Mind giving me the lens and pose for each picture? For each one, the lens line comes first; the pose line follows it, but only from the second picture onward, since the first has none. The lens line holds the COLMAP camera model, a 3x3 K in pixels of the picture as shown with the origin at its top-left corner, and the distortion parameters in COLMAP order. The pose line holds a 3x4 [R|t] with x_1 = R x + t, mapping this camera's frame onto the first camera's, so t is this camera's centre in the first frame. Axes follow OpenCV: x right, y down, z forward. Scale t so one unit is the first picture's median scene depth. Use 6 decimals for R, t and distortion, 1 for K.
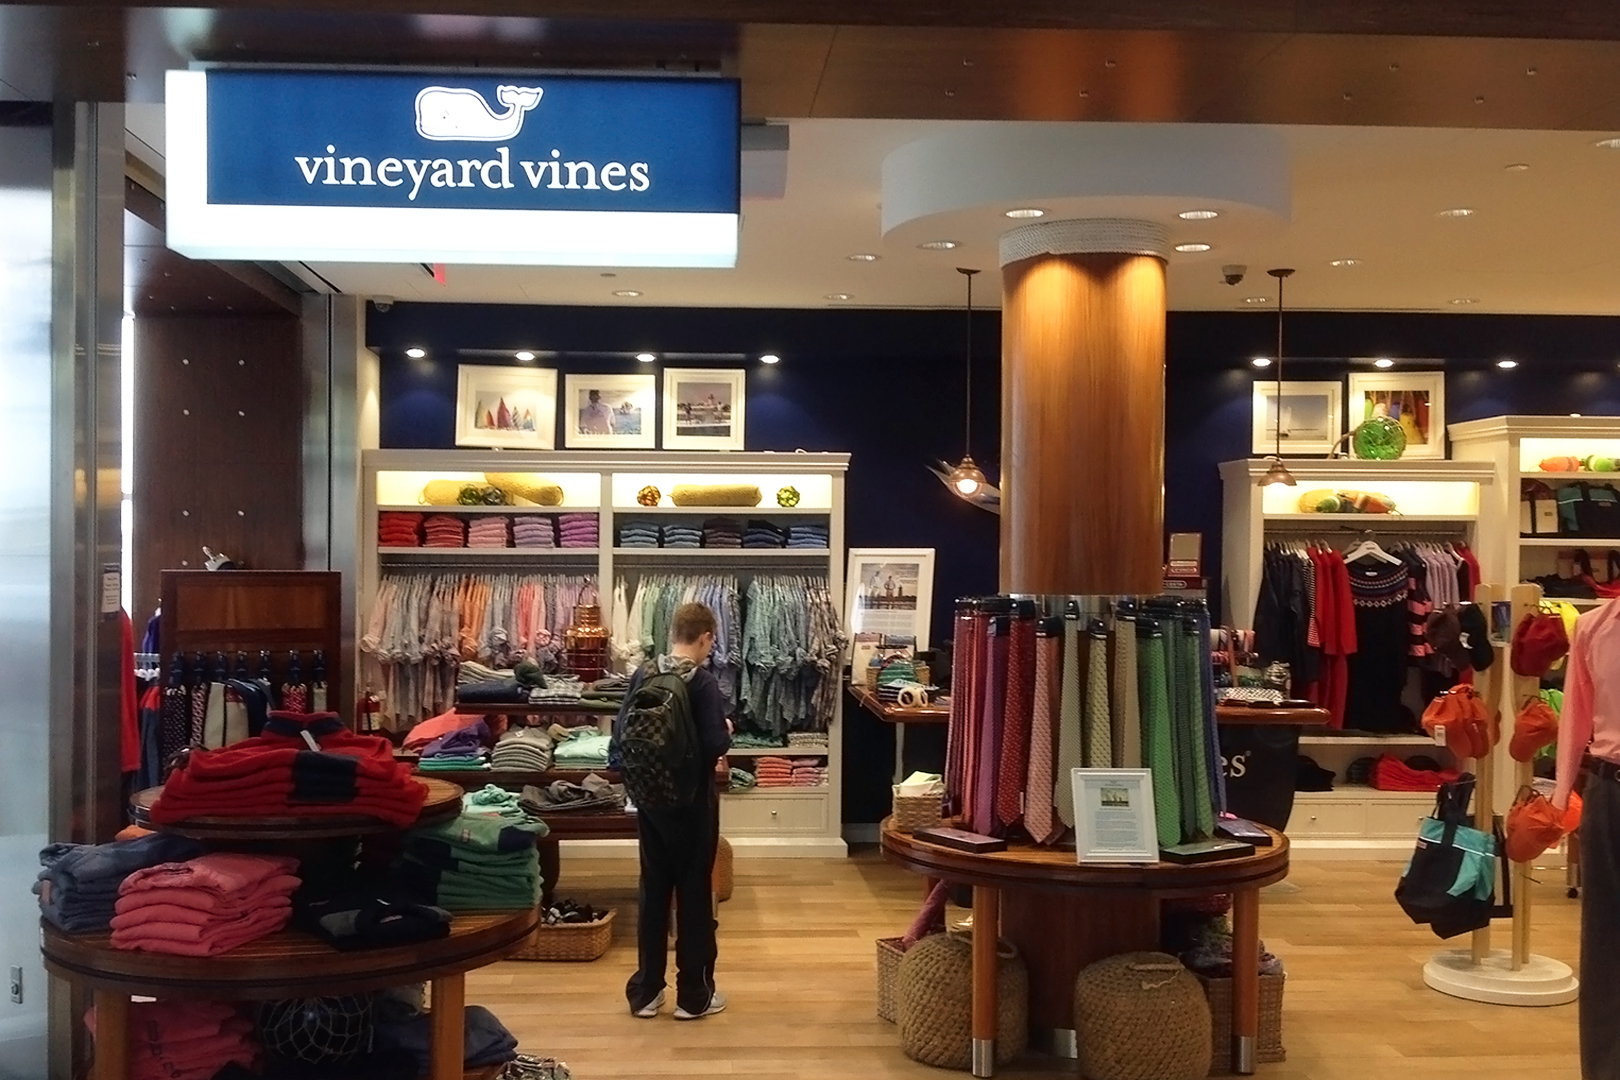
lens RADIAL K [[1546.5, 0, 800.5], [0, 1546.5, 606.4], [0, 0, 1]] dist [0.112824, -0.240335]
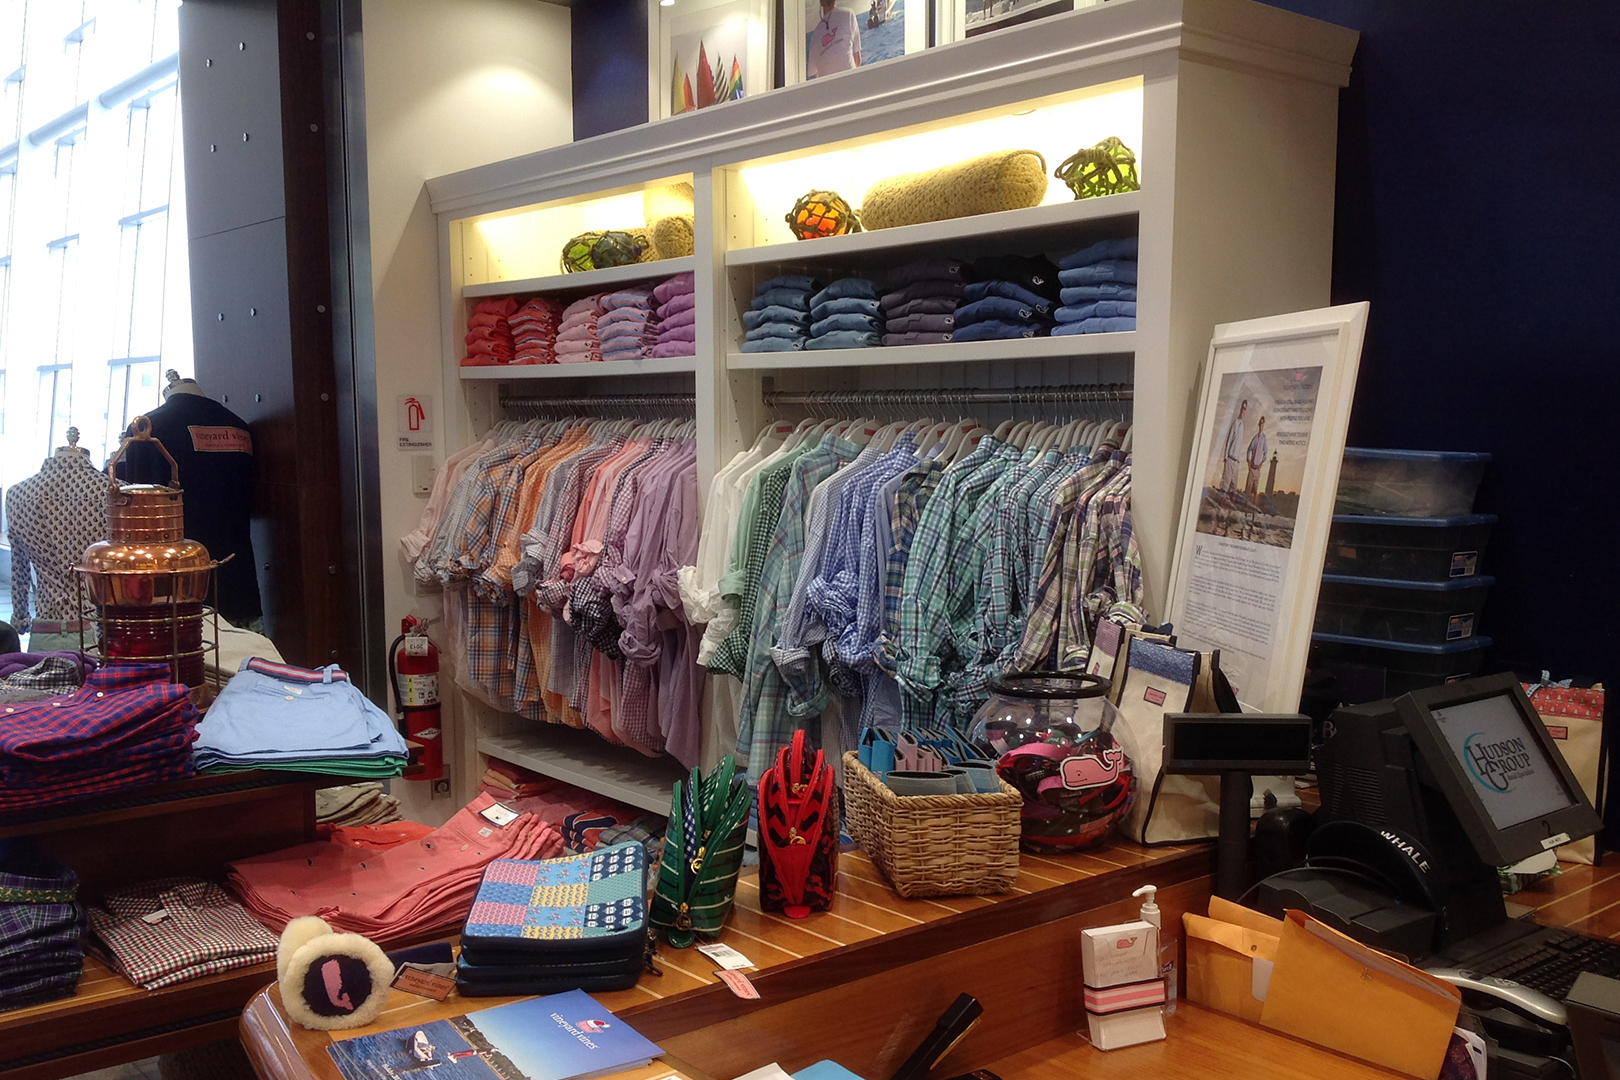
lens RADIAL K [[1546.5, 0, 800.5], [0, 1546.5, 606.4], [0, 0, 1]] dist [0.112824, -0.240335]
pose [[0.591767, 0.092848, -0.800744, 0.230755], [-0.020631, 0.994764, 0.100099, -0.012212], [0.805845, -0.042715, 0.590584, 0.765268]]
